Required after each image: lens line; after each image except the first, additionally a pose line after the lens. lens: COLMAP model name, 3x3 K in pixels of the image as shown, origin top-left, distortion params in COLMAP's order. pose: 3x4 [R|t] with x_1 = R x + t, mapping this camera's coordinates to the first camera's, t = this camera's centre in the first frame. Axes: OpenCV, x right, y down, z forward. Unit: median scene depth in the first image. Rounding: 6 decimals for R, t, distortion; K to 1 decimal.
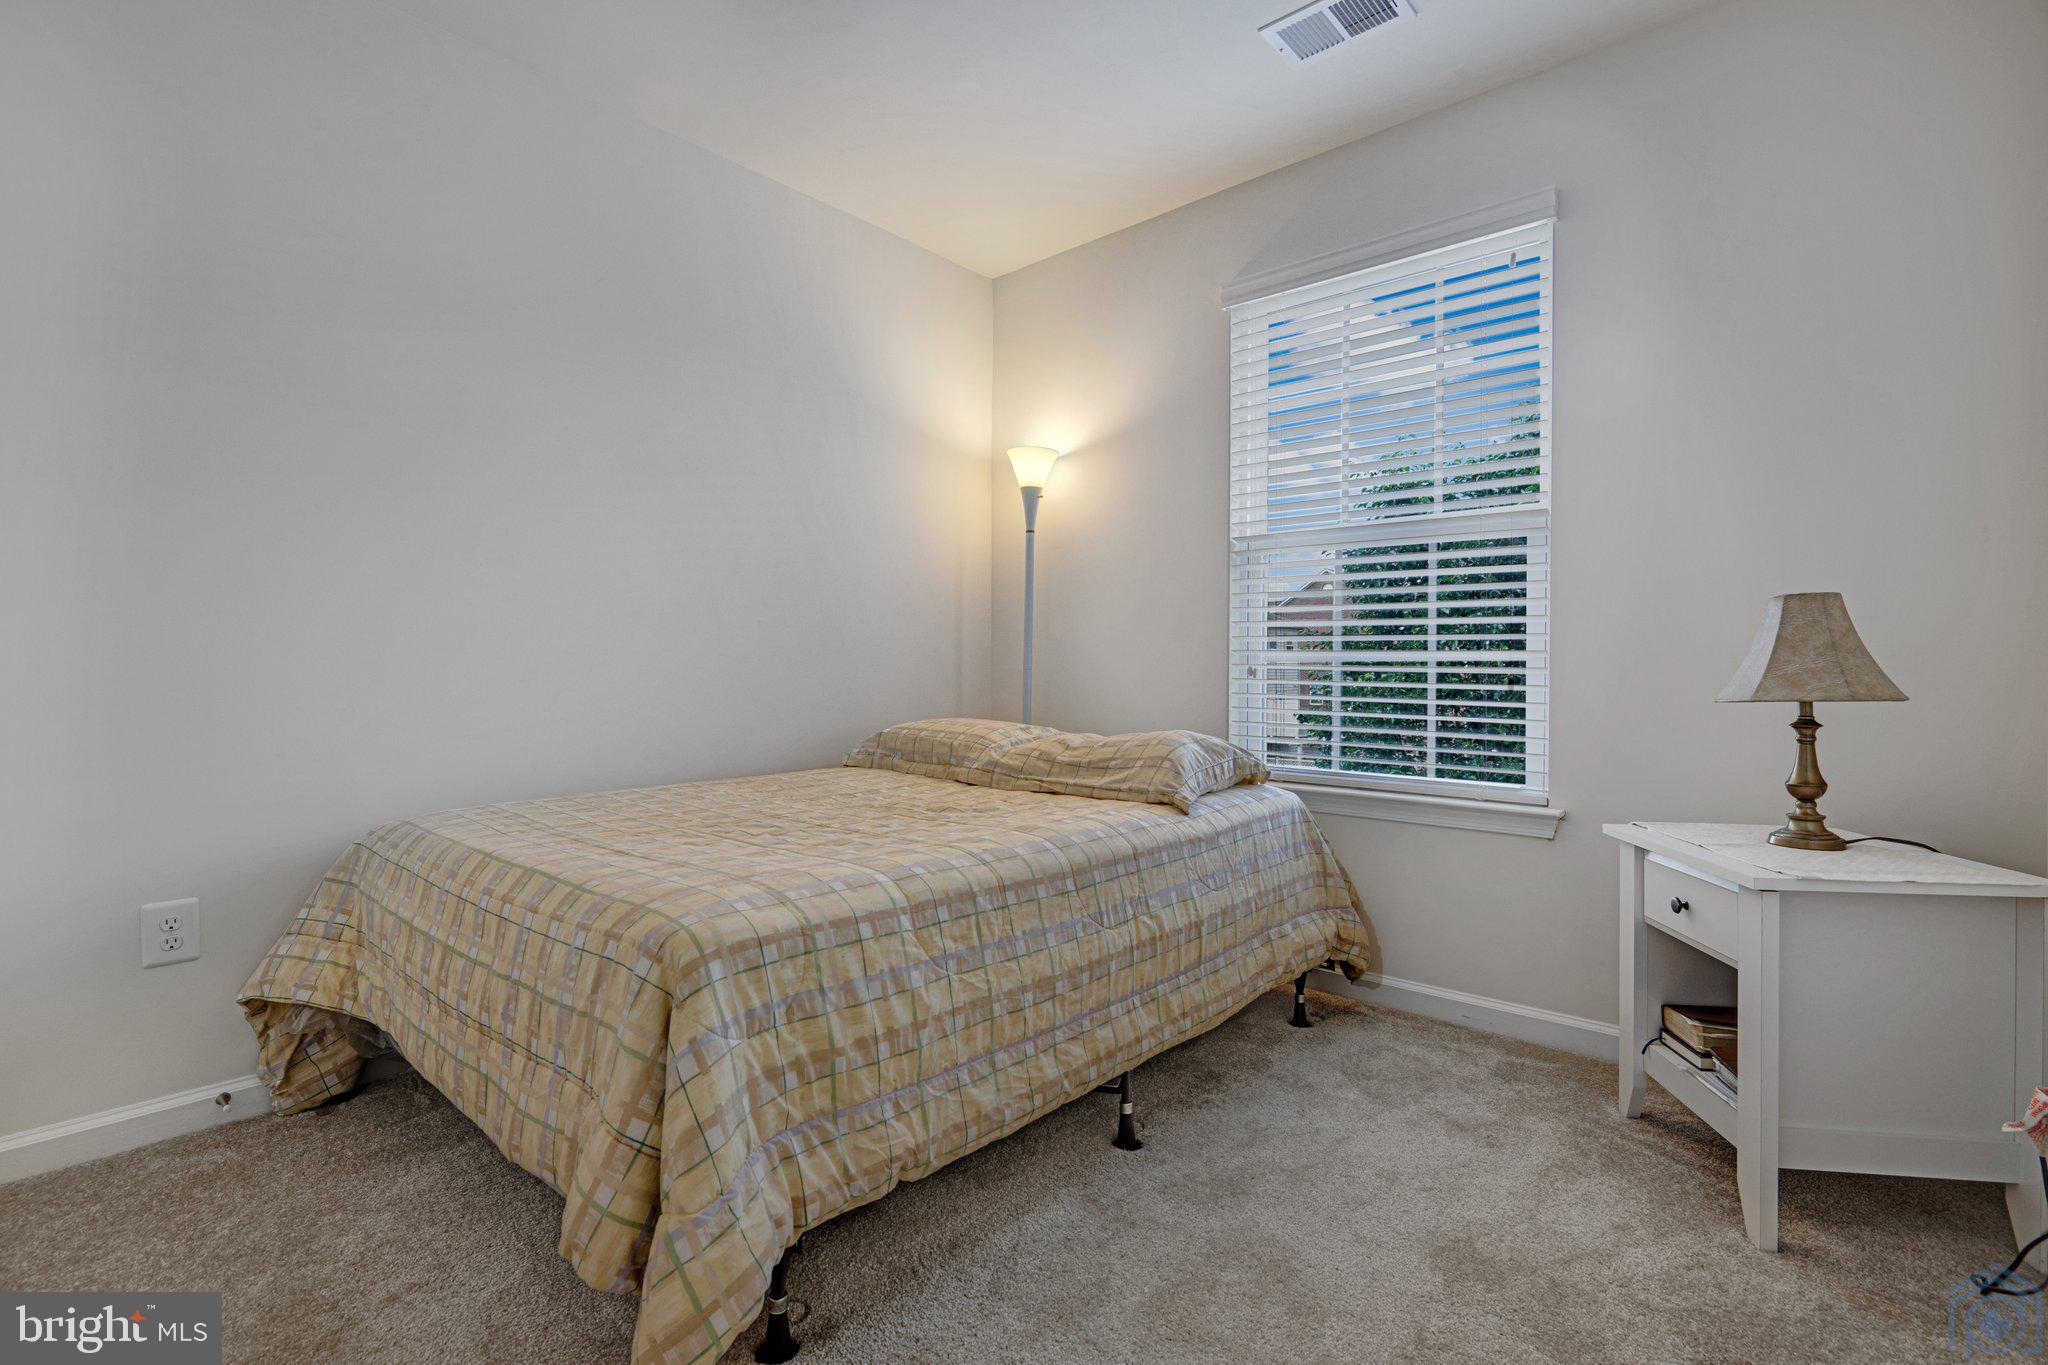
lens RADIAL K [[942.3, 0, 1034.4], [0, 942.3, 673.2], [0, 0, 1]] dist [0.001600, 0.000201]
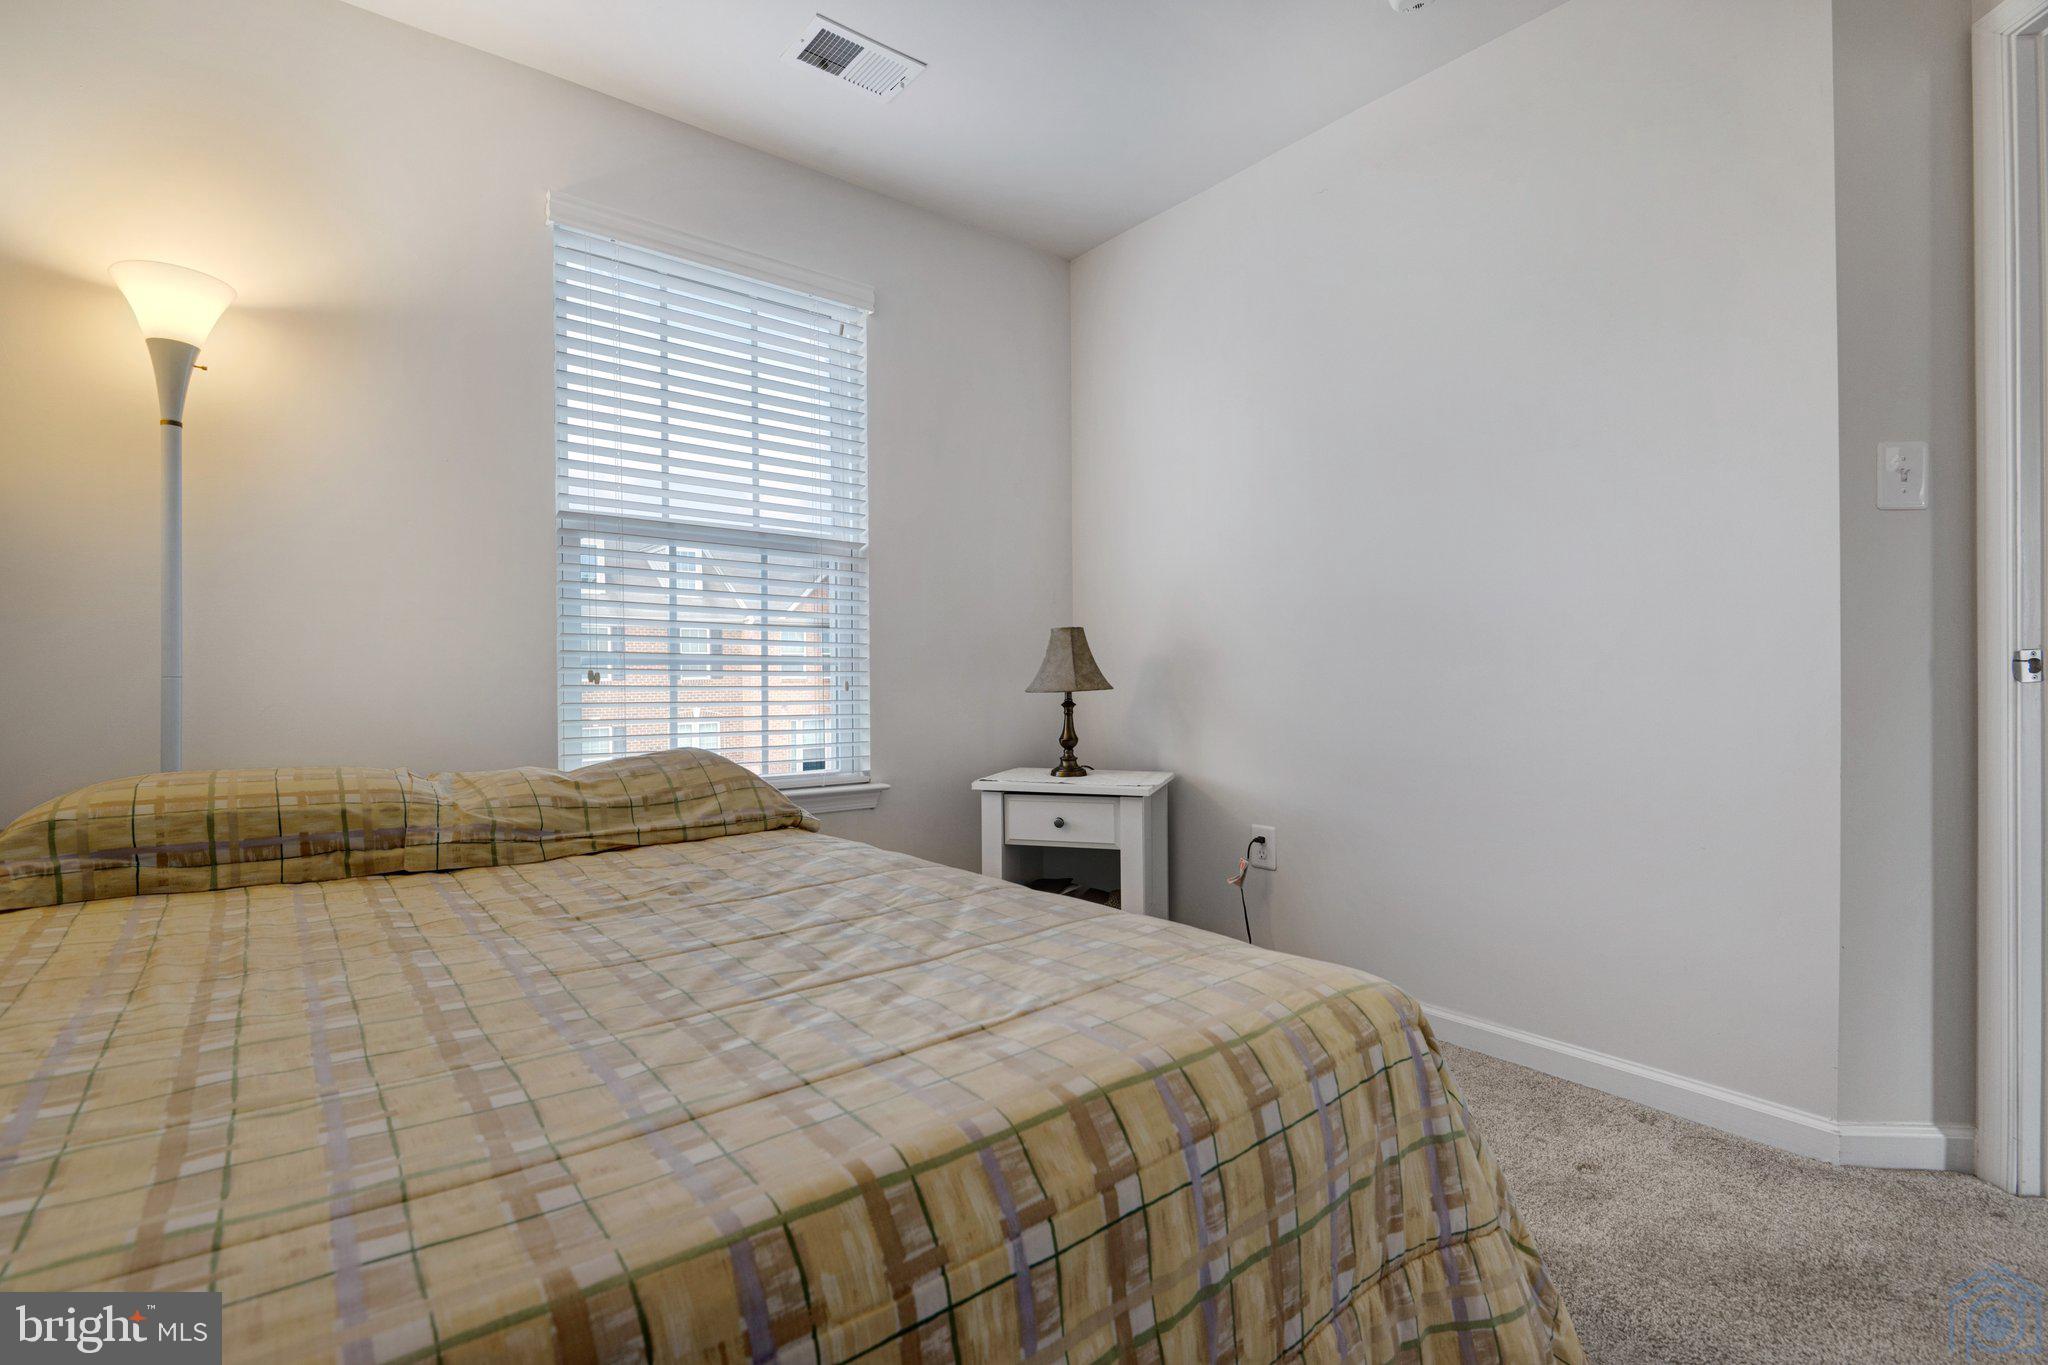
lens RADIAL K [[904.5, 0, 1024.0], [0, 904.5, 682.5], [0, 0, 1]] dist [0.000208, -0.000038]
pose [[0.181079, -0.017770, 0.983308, -0.633925], [0.002211, 0.999842, 0.017662, -0.012097], [-0.983466, -0.001024, 0.181090, 0.598630]]
